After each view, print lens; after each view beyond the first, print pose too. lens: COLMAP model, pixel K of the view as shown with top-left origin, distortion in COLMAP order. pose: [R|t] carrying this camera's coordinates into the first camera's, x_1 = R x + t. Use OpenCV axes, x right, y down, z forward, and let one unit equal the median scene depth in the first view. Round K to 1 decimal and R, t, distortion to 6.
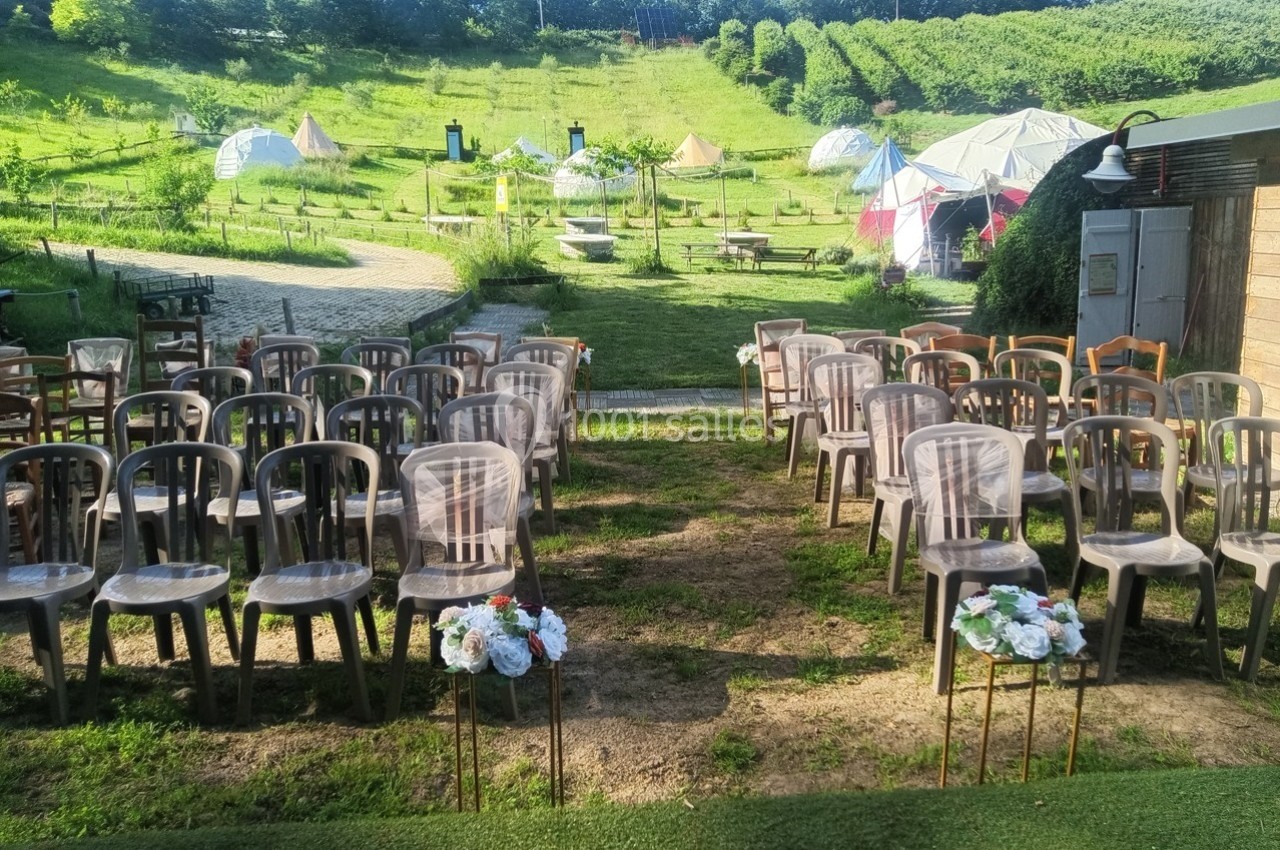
lens RADIAL K [[929.2, 0, 661.4], [0, 929.2, 435.1], [0, 0, 1]] dist [0.115945, -0.211132]
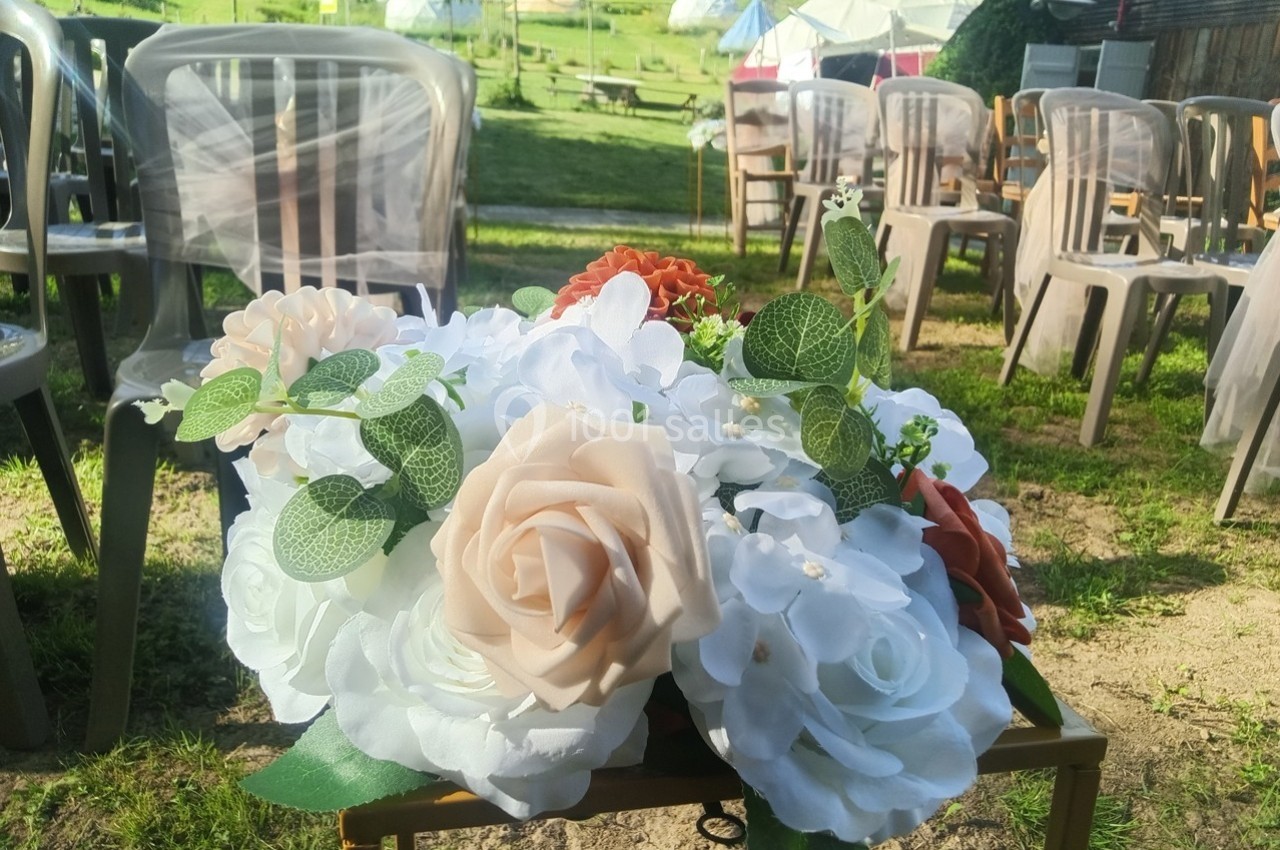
lens RADIAL K [[929.2, 0, 661.4], [0, 929.2, 435.1], [0, 0, 1]] dist [0.115945, -0.211132]
pose [[0.984210, 0.016607, 0.176222, -0.039234], [-0.037655, 0.992444, 0.116777, 0.037375], [-0.172952, -0.121568, 0.977399, 0.171157]]
